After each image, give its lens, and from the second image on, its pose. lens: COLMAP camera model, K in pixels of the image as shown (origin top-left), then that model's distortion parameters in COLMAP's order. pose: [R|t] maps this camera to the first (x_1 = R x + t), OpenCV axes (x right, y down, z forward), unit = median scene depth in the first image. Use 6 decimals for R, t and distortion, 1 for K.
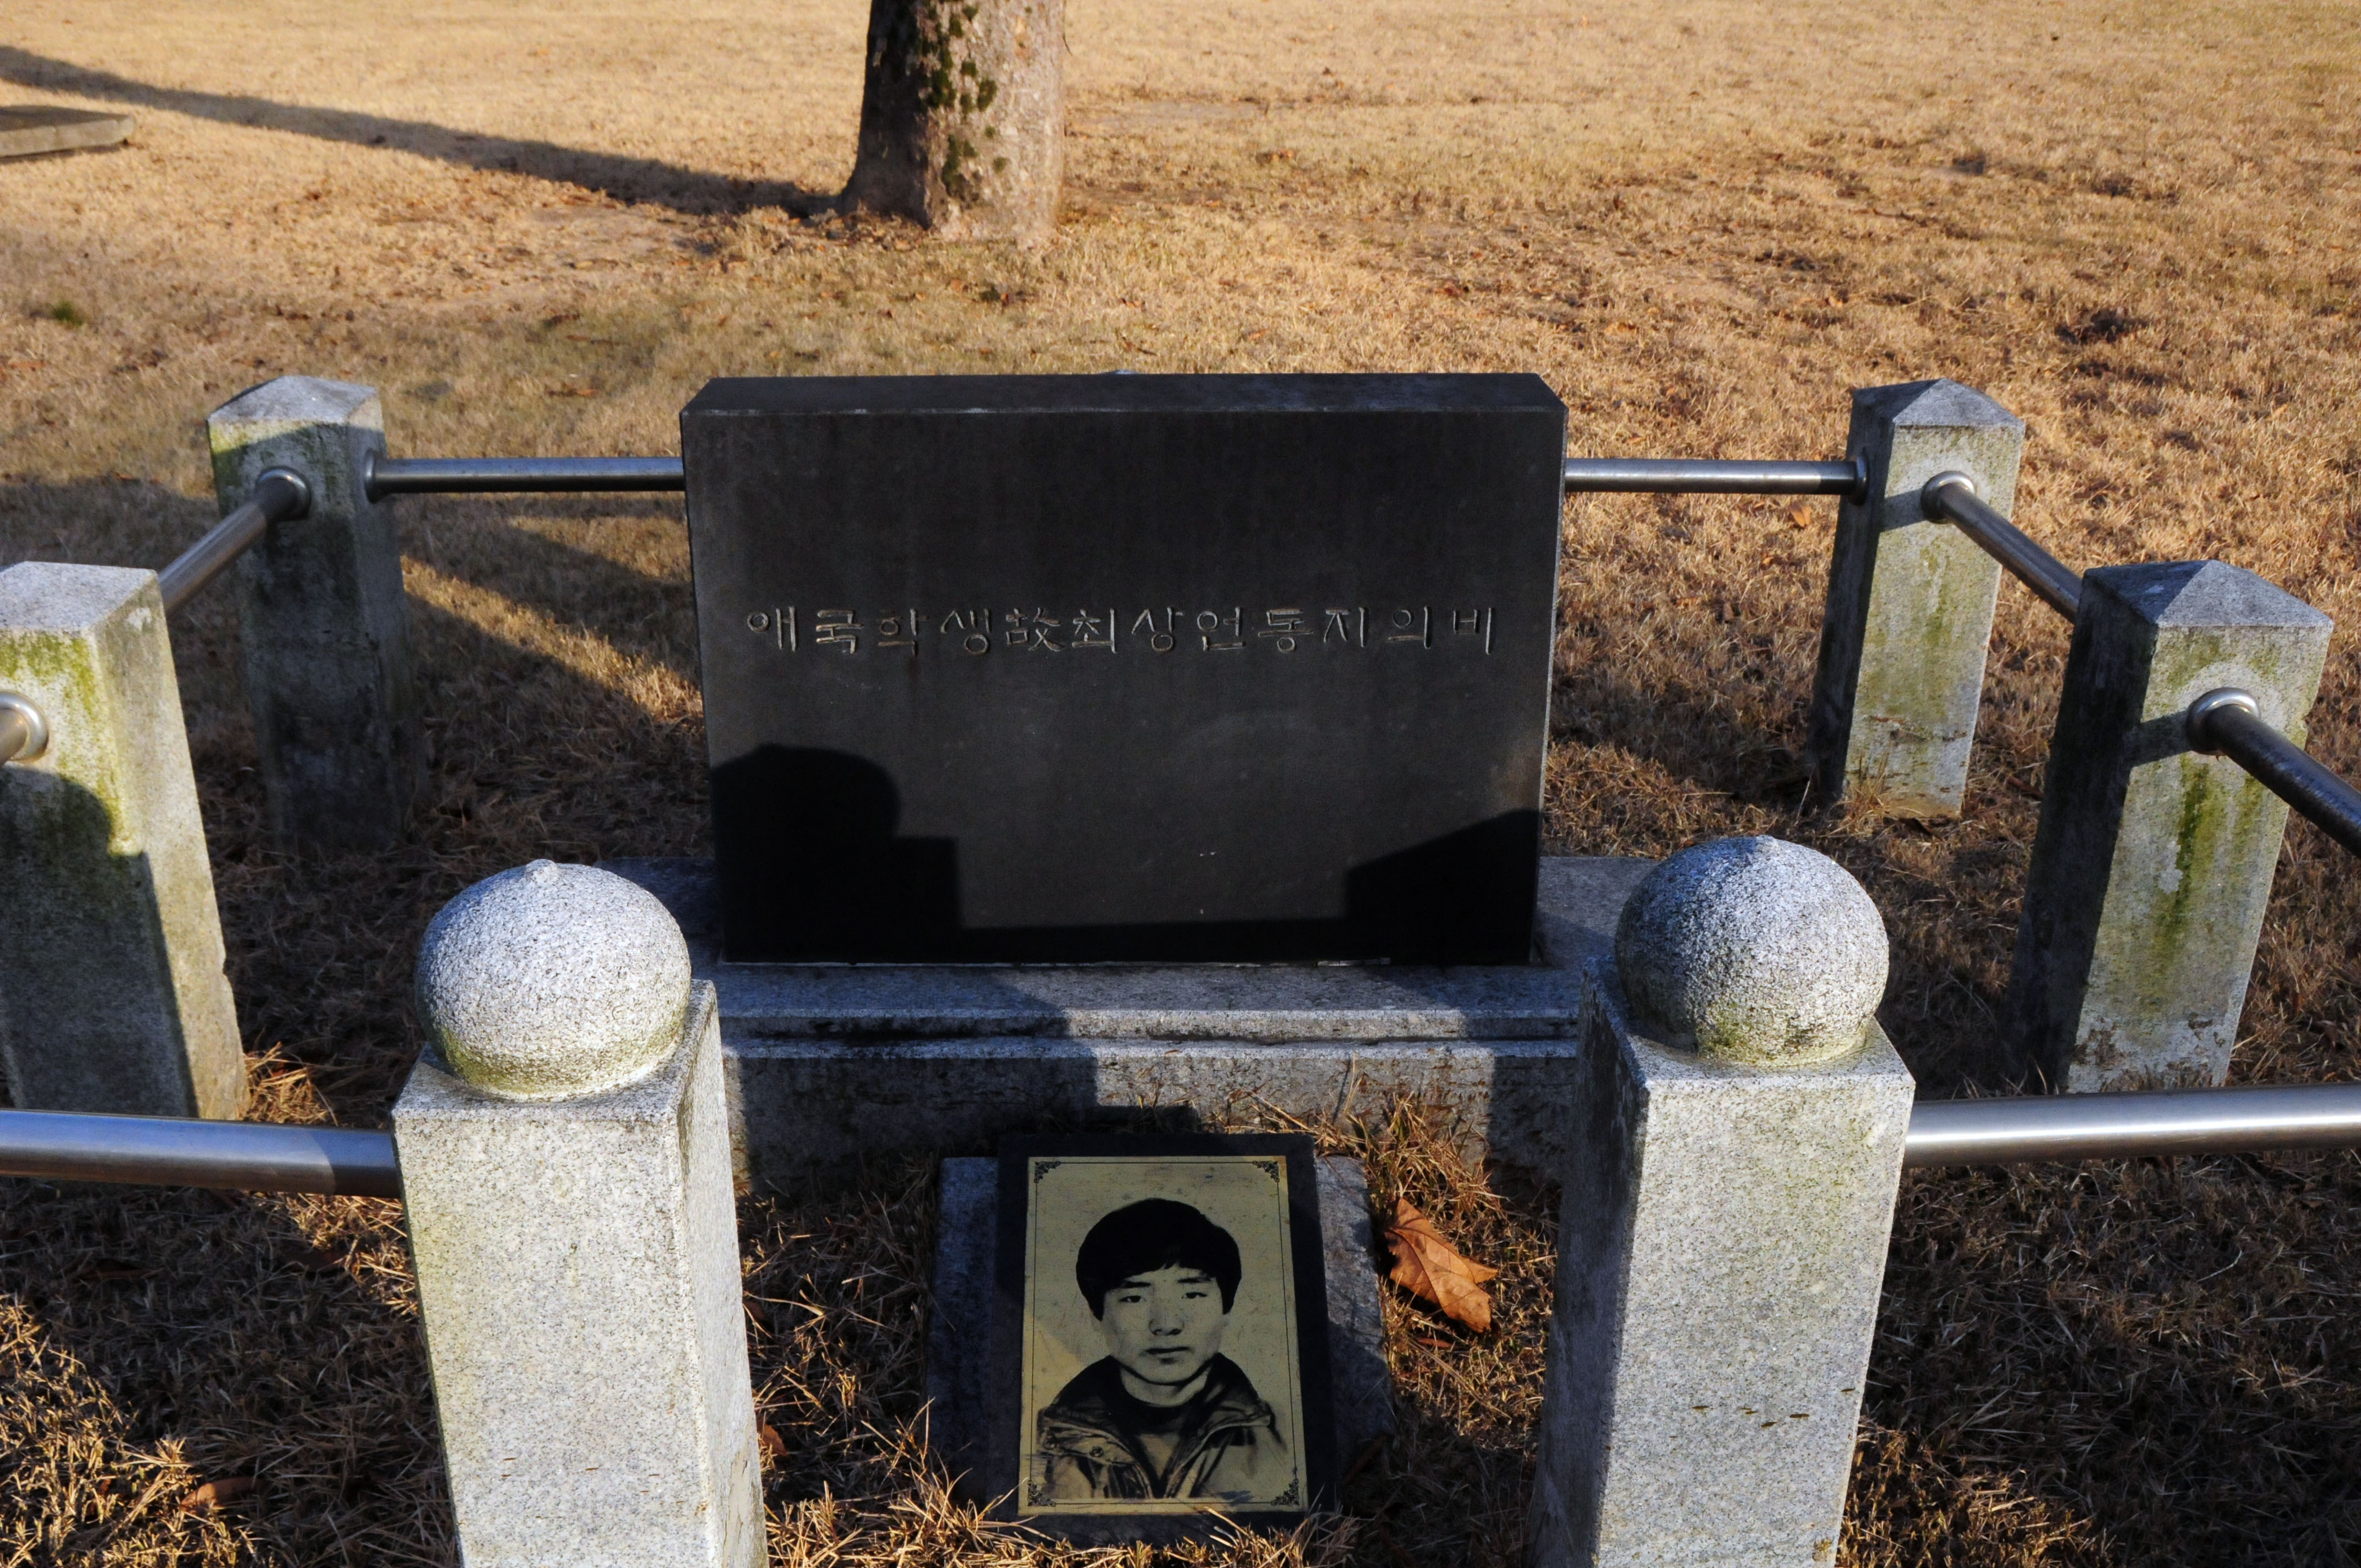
lens RADIAL K [[2265.8, 0, 1165.5], [0, 2265.8, 852.4], [0, 0, 1]] dist [-0.023627, 0.000000]
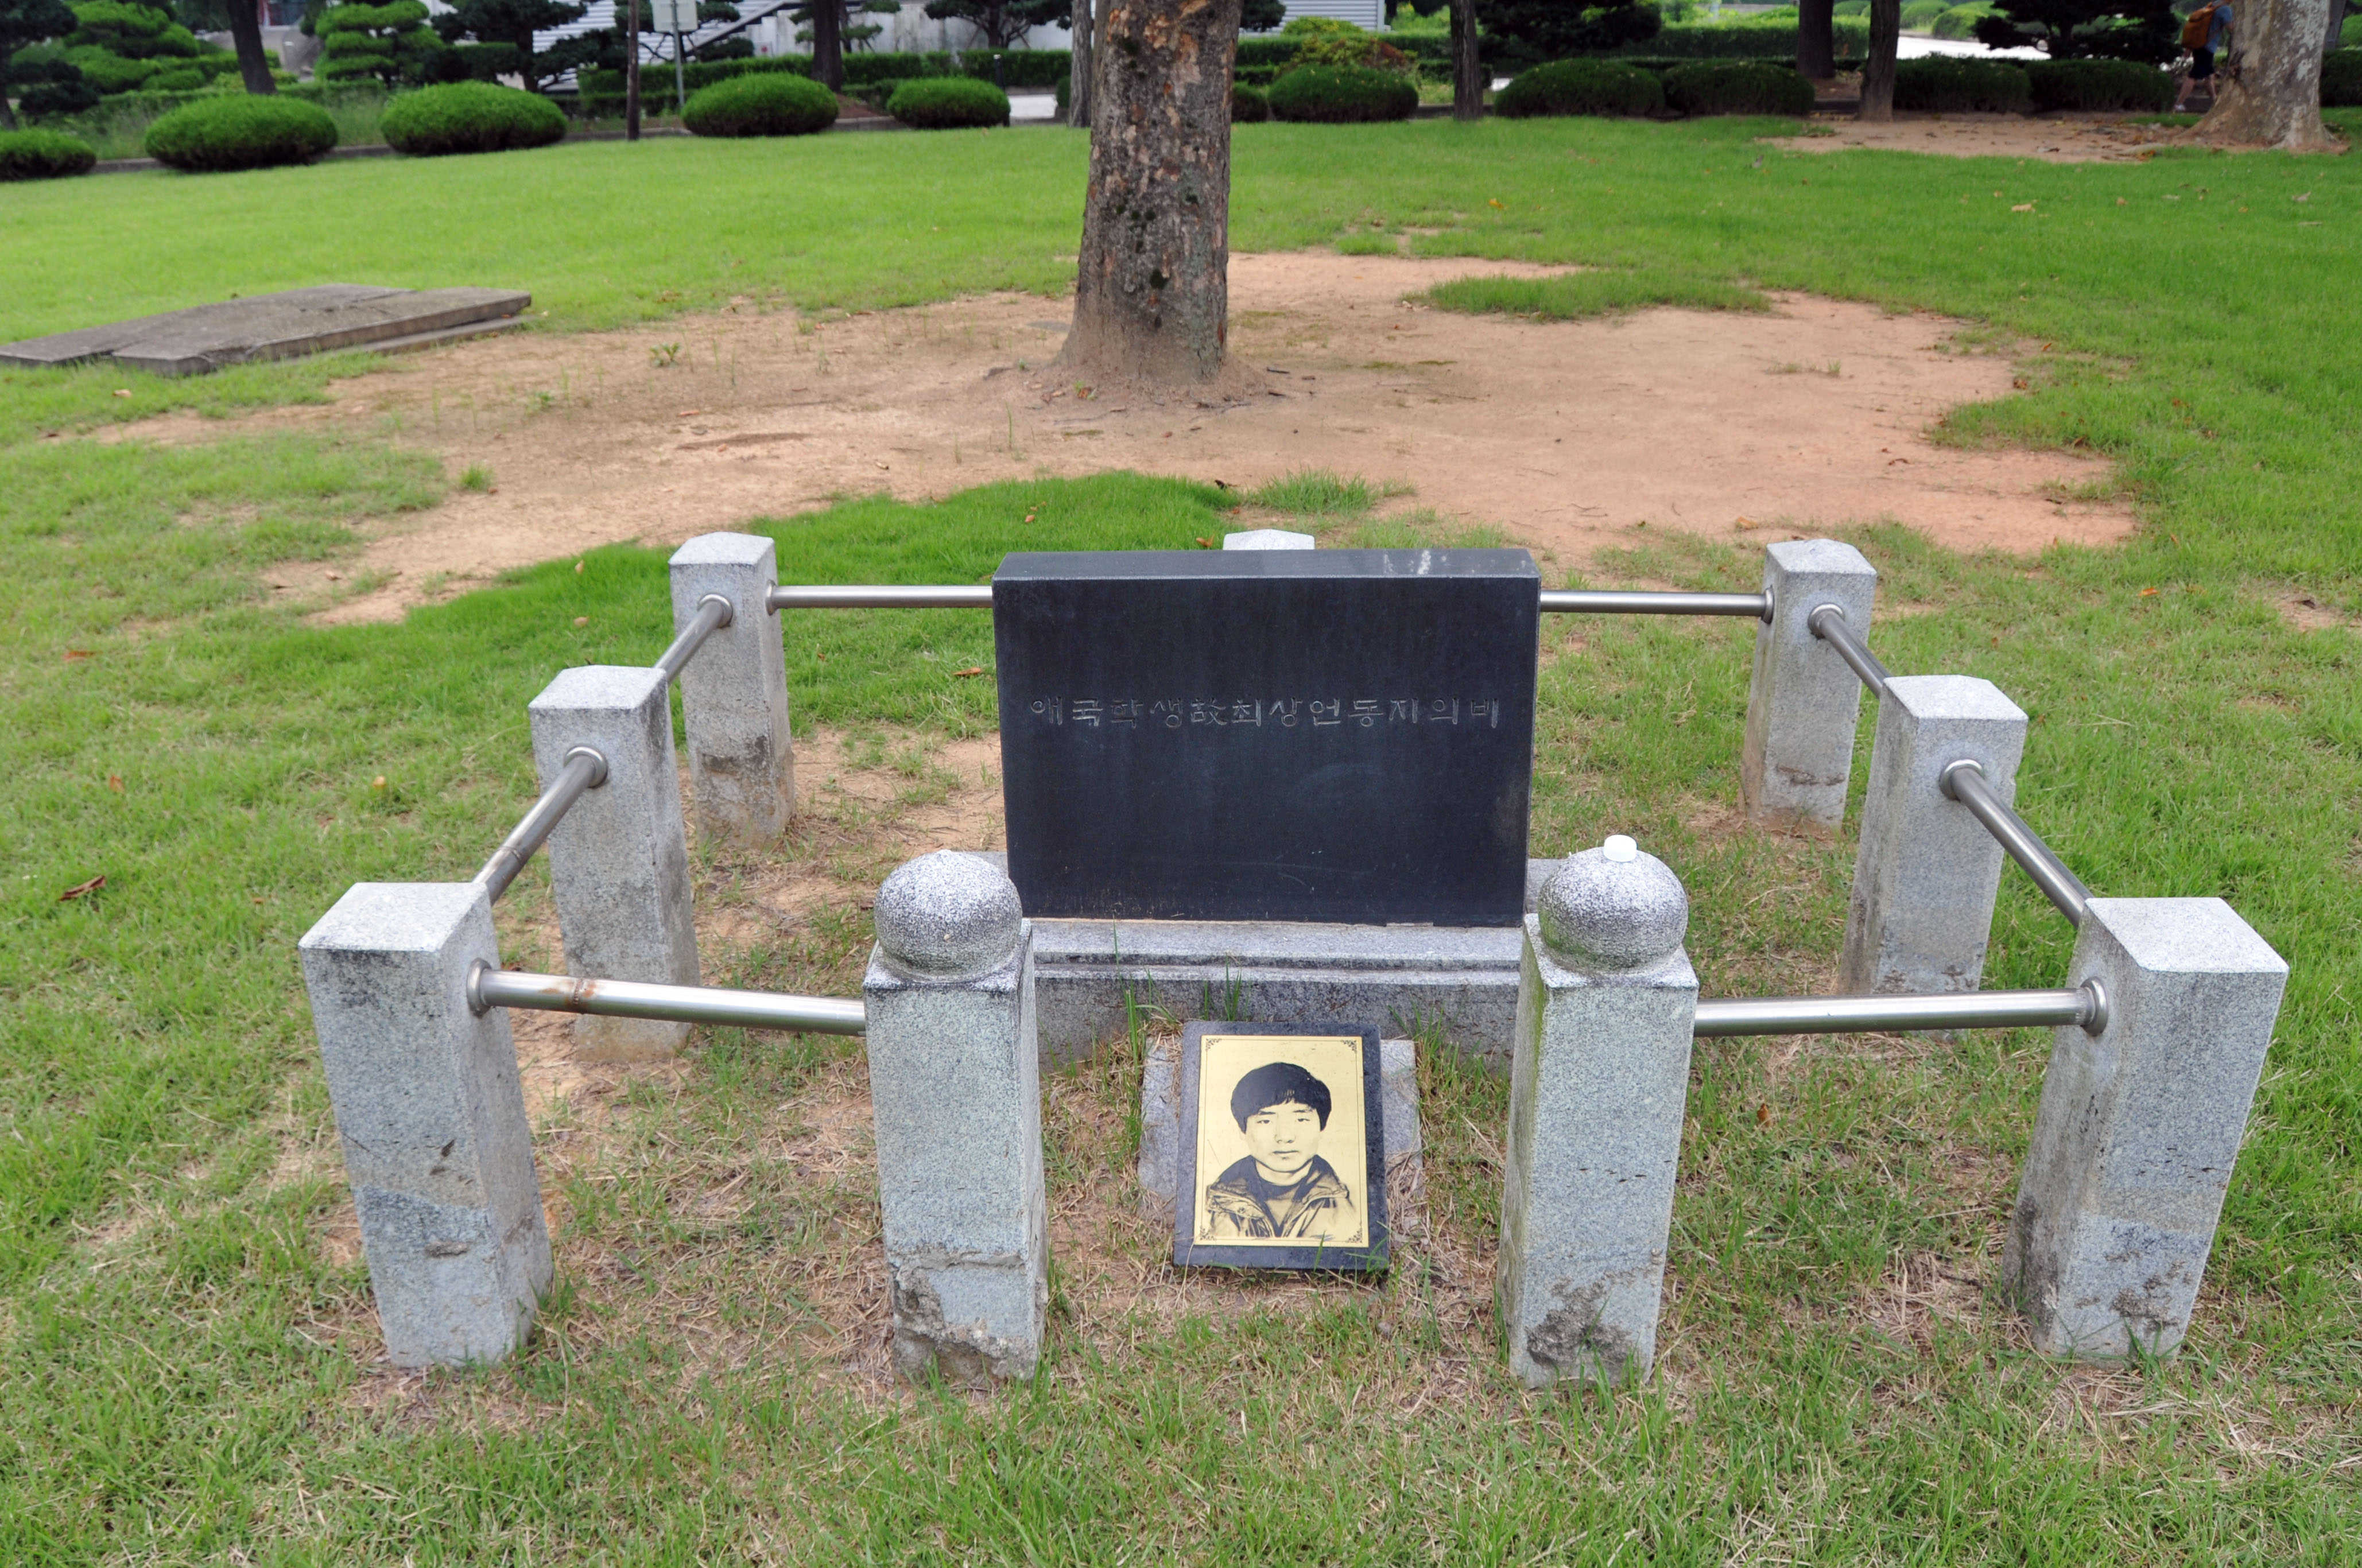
lens RADIAL K [[1953.7, 0, 1164.6], [0, 1953.7, 809.0], [0, 0, 1]] dist [-0.159038, 0.082679]
pose [[0.997194, 0.012127, -0.073866, 0.012617], [-0.013668, 0.999699, -0.020383, -0.000209], [0.073596, 0.021335, 0.997060, -0.363841]]
